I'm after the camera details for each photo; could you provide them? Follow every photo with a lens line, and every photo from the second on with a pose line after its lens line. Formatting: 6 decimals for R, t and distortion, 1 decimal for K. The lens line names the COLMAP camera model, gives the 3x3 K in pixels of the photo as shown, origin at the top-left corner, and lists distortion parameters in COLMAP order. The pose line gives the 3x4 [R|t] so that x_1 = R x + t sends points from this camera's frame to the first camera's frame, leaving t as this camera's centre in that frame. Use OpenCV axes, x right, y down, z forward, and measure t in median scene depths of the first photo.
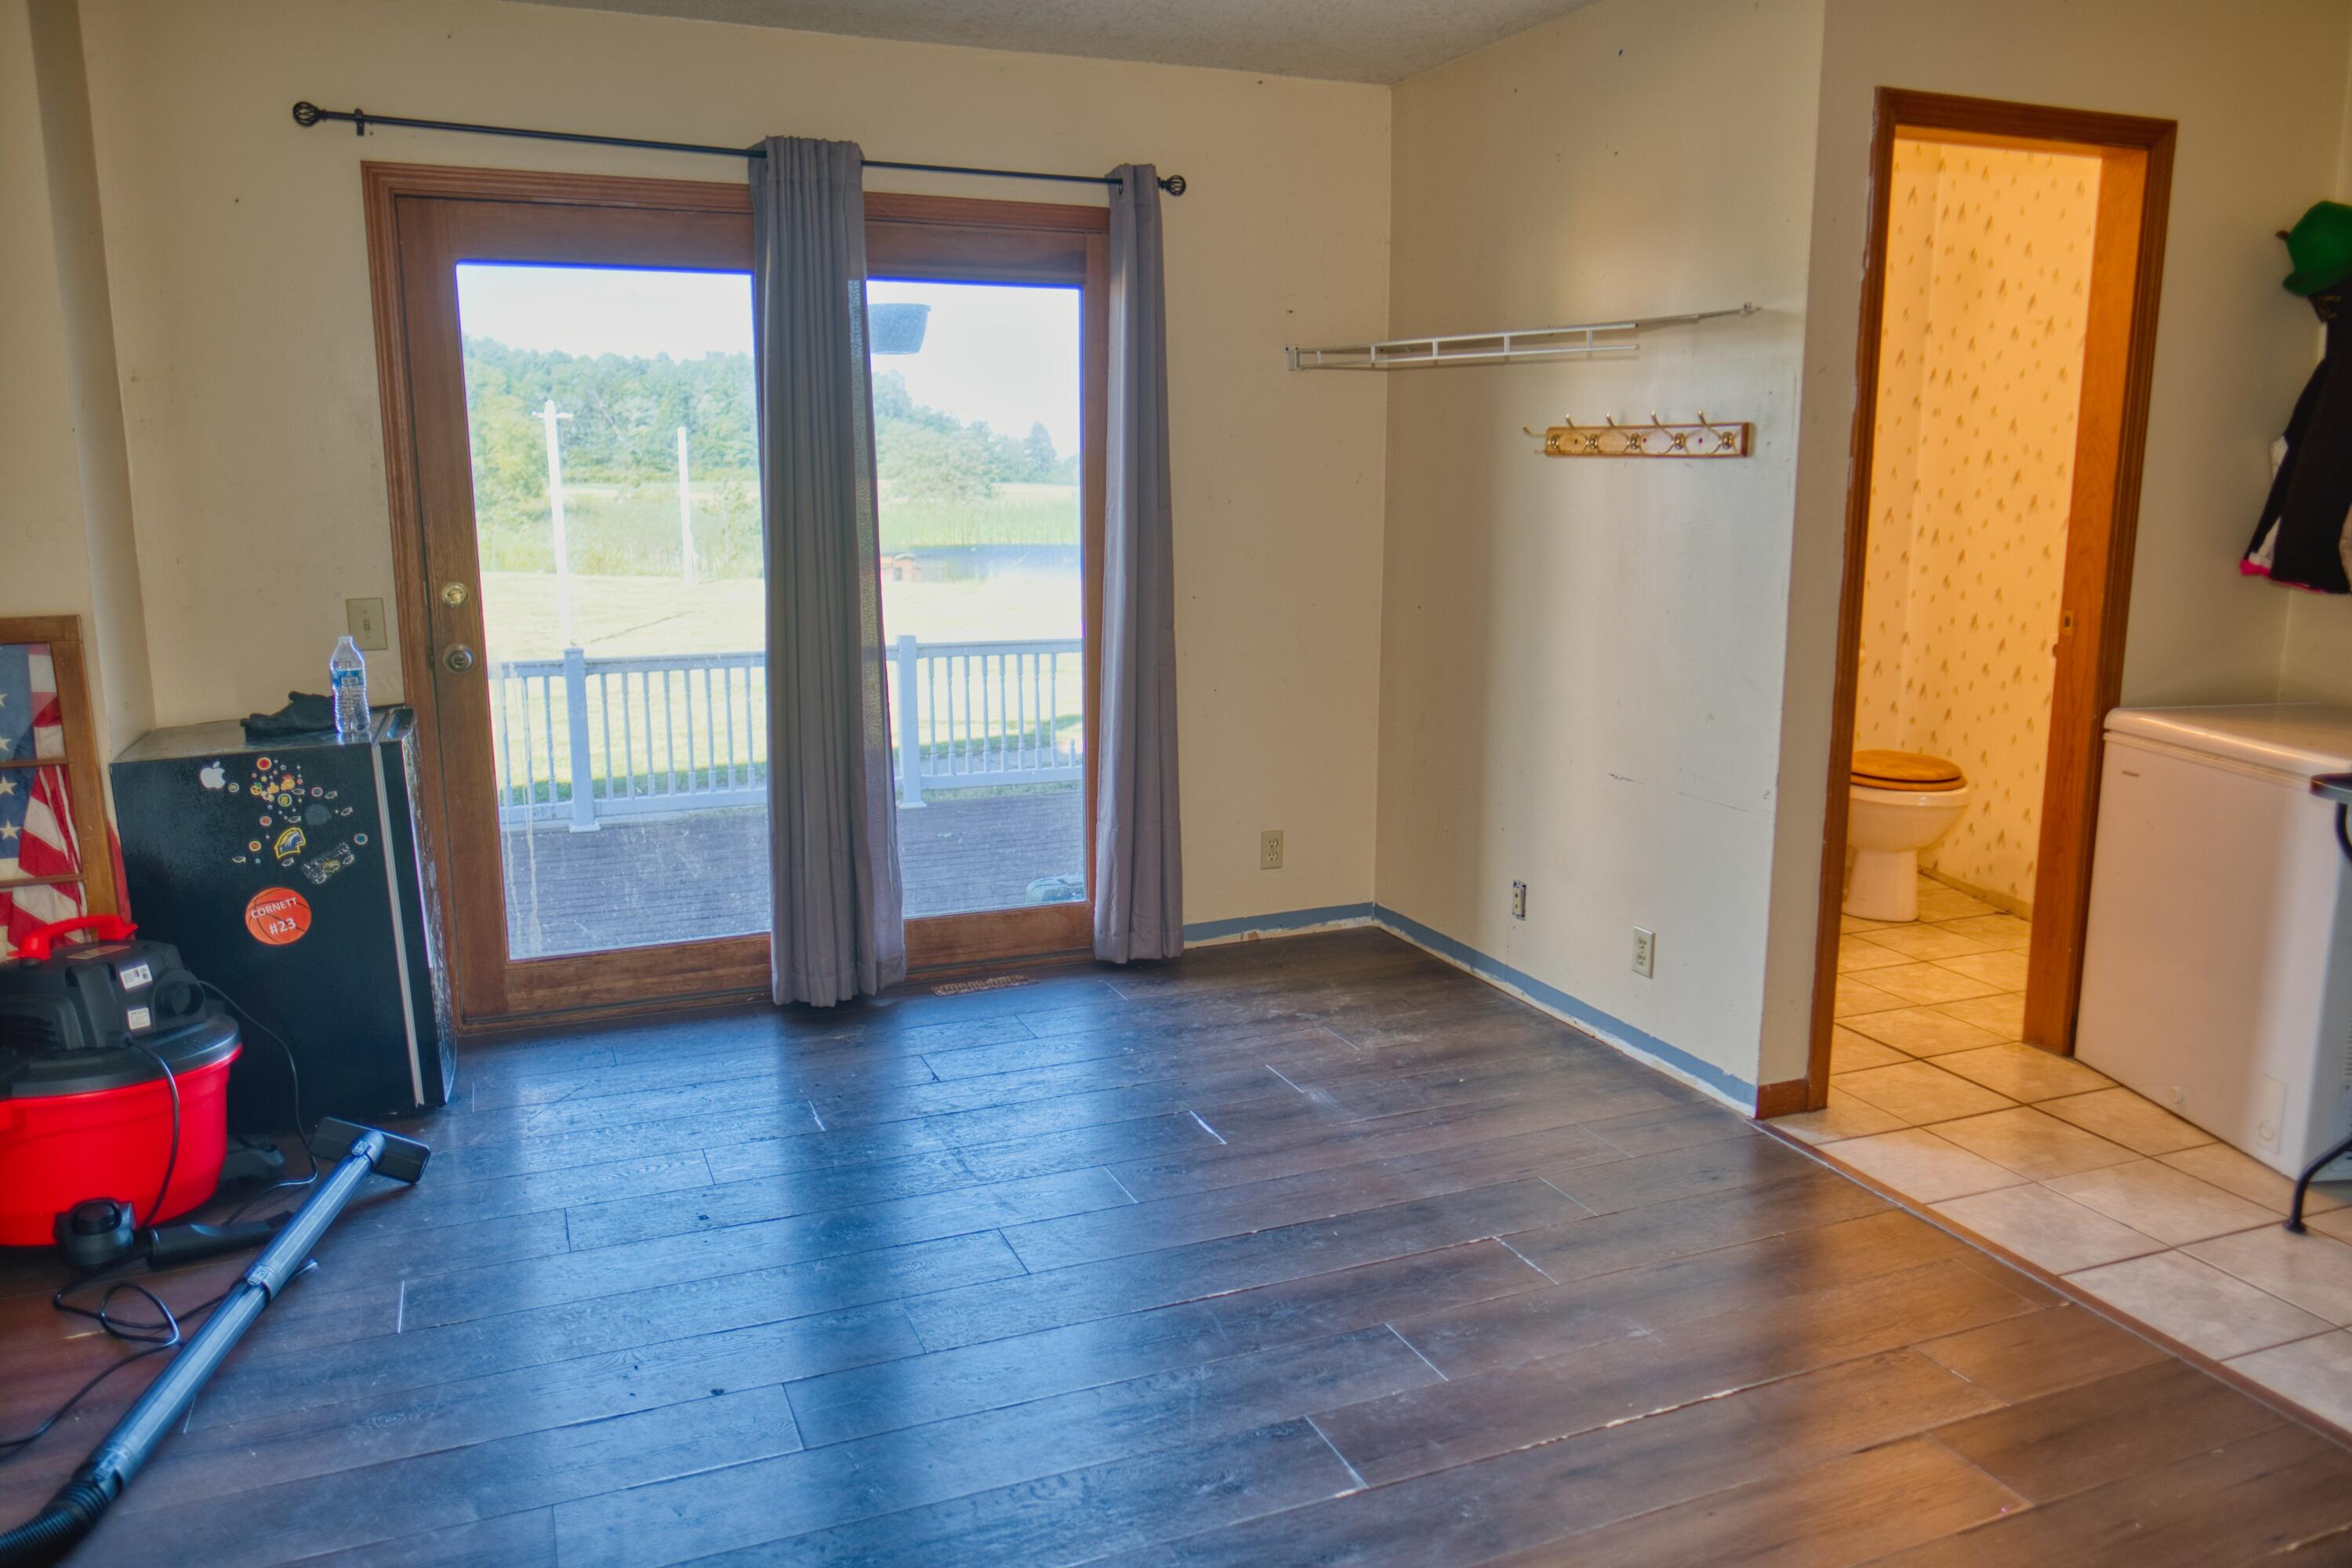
lens RADIAL K [[1686.2, 0, 1176.0], [0, 1686.2, 784.0], [0, 0, 1]] dist [-0.006811, 0.003577]
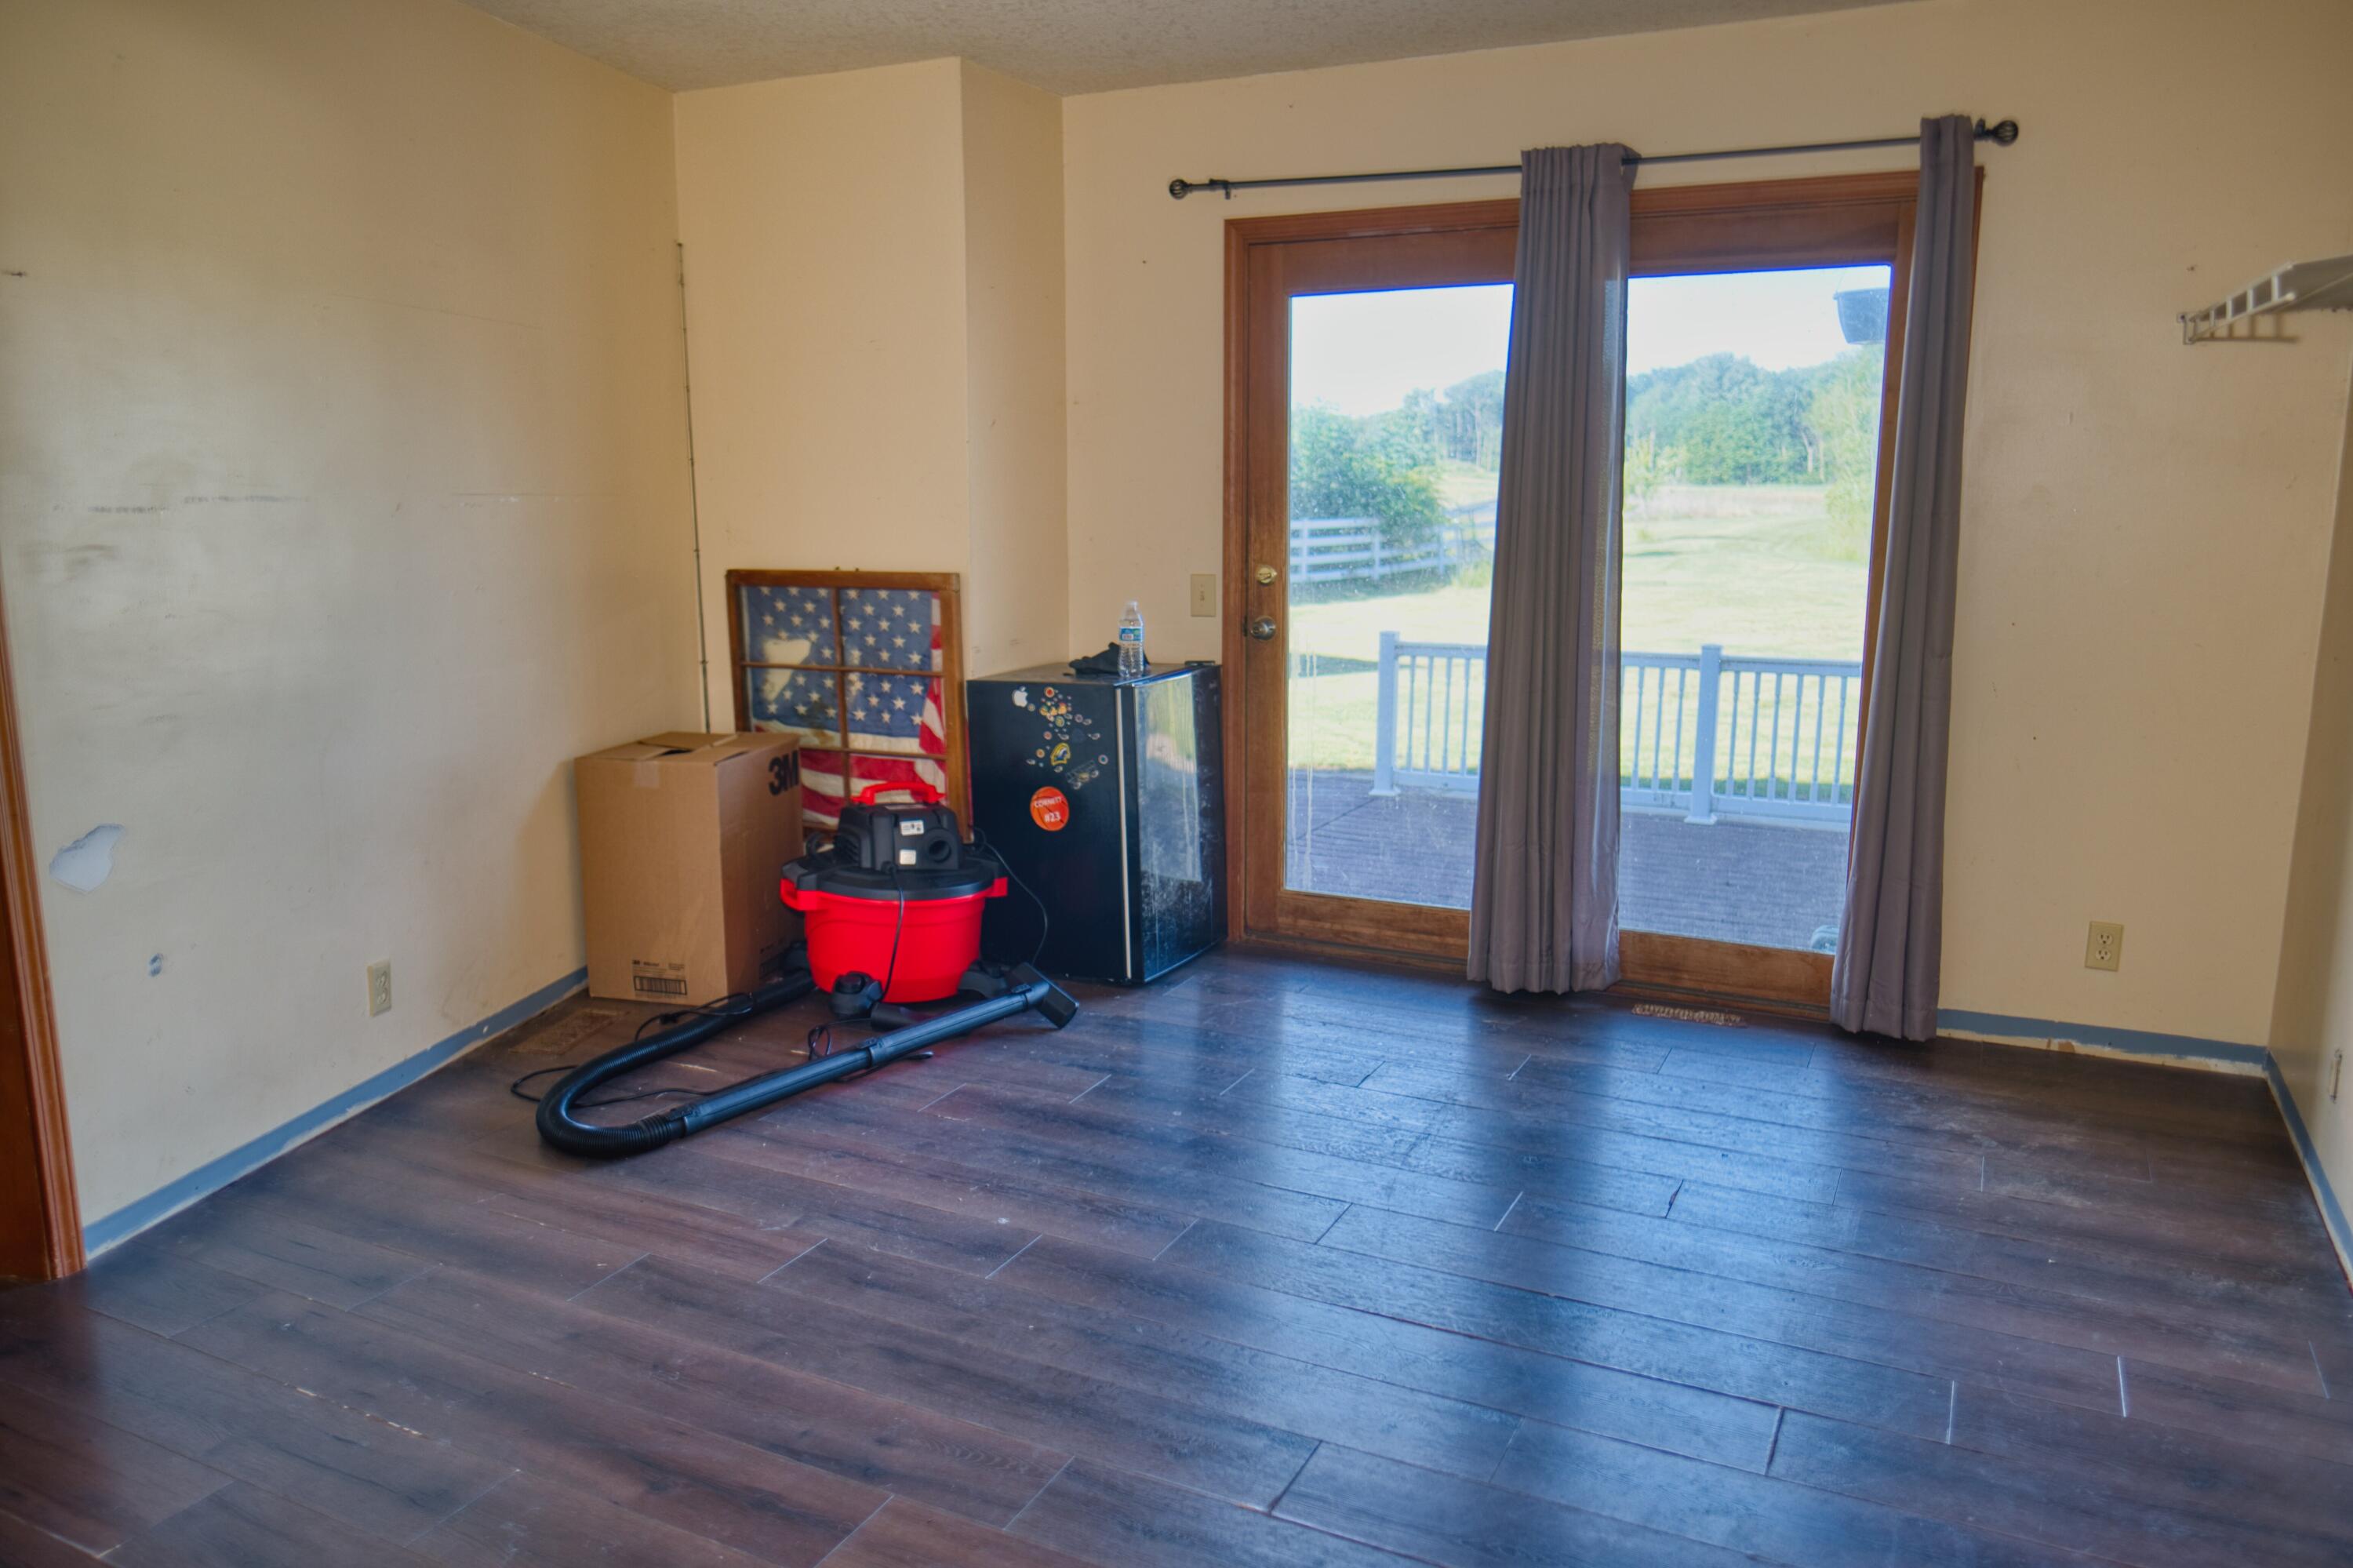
lens RADIAL K [[1687.0, 0, 1176.5], [0, 1687.0, 784.0], [0, 0, 1]] dist [-0.006811, 0.003577]
pose [[0.649927, 0.138871, -0.747201, 0.413464], [-0.139805, 0.988232, 0.062064, -0.029220], [0.747027, 0.064126, 0.661694, 0.160579]]
